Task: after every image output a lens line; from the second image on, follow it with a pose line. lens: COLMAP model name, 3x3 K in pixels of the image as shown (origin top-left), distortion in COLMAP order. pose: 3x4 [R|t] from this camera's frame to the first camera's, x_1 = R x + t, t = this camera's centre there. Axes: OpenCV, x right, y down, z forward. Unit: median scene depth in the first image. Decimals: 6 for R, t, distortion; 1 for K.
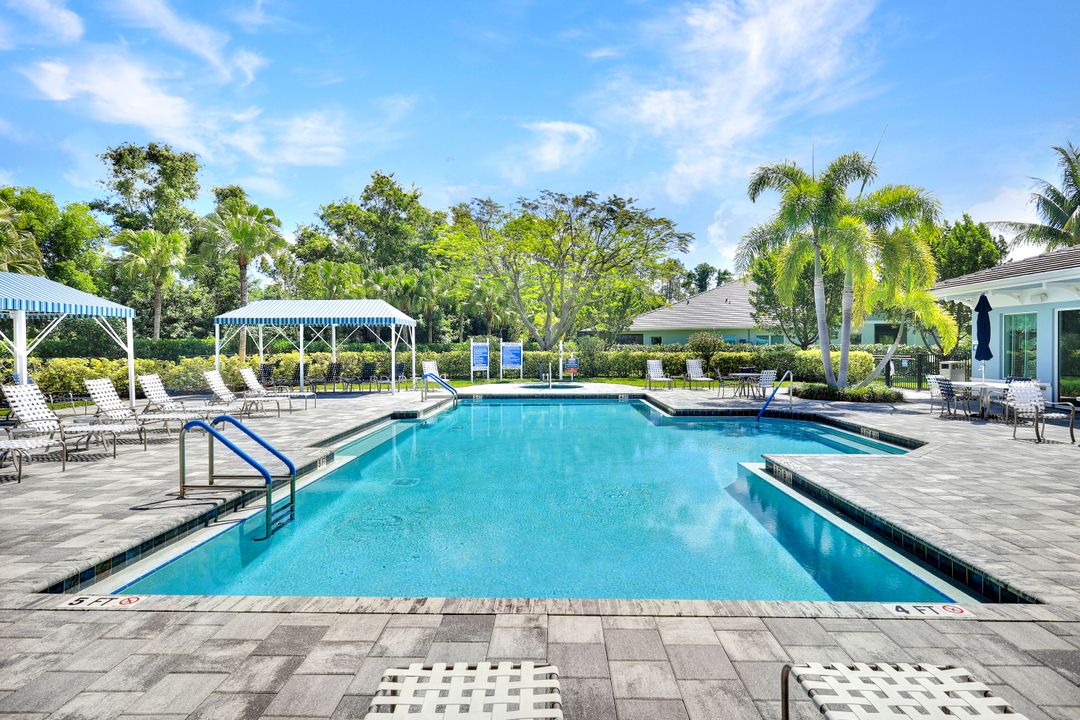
lens RADIAL K [[564.0, 0, 540.0], [0, 564.0, 360.0], [0, 0, 1]] dist [0.002762, 0.000263]
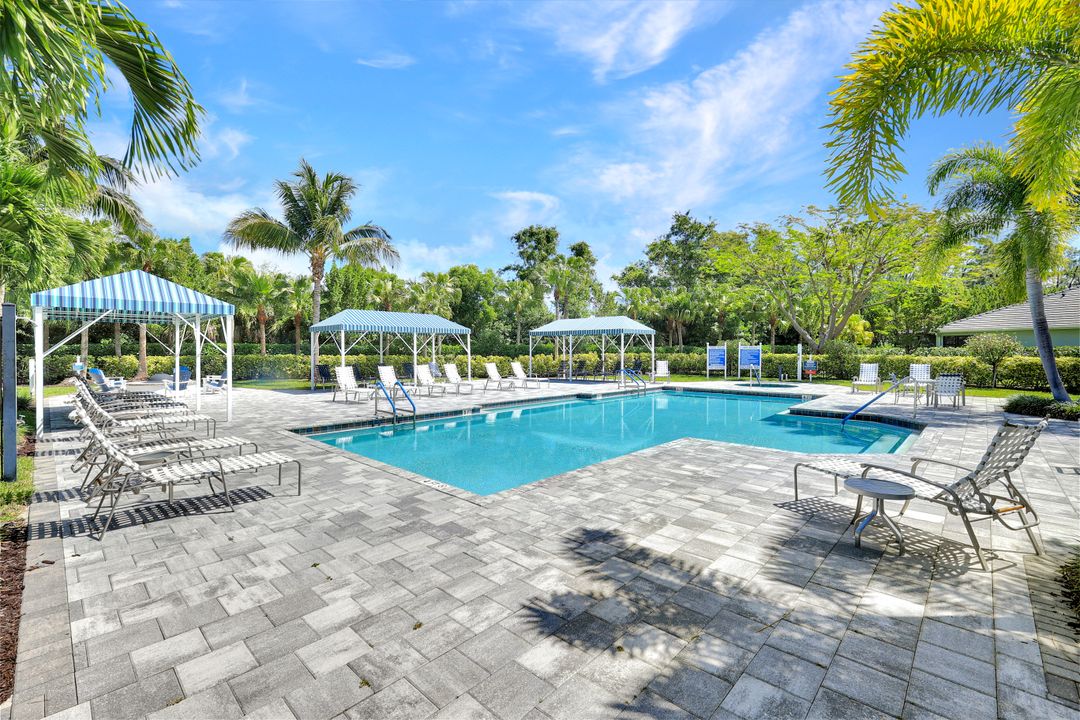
lens RADIAL K [[463.7, 0, 540.0], [0, 463.7, 360.0], [0, 0, 1]] dist [0.000254, 0.000059]
pose [[0.747804, 0.018694, -0.663656, 0.277714], [-0.017709, 0.999809, 0.008208, -0.002806], [0.663683, 0.005615, 0.747993, 0.001032]]
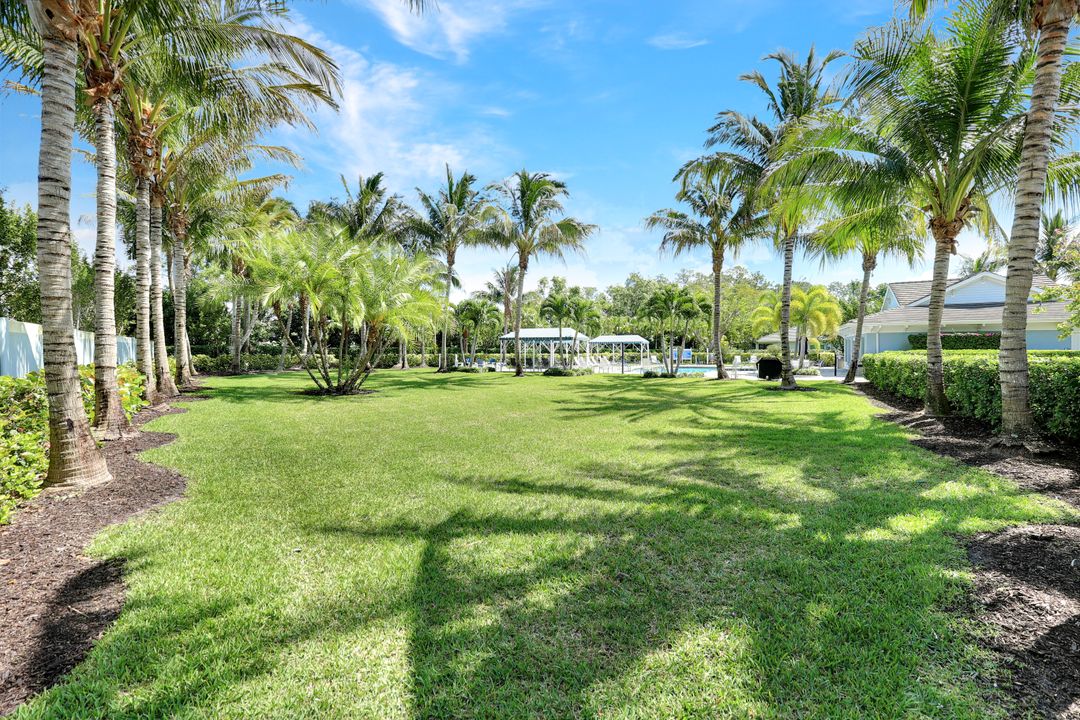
lens RADIAL K [[463.7, 0, 540.0], [0, 463.7, 360.0], [0, 0, 1]] dist [0.000254, 0.000059]
pose [[0.900060, 0.005315, -0.435733, 0.289355], [-0.008810, 0.999943, -0.006000, 0.042427], [0.435676, 0.009239, 0.900056, -1.271023]]
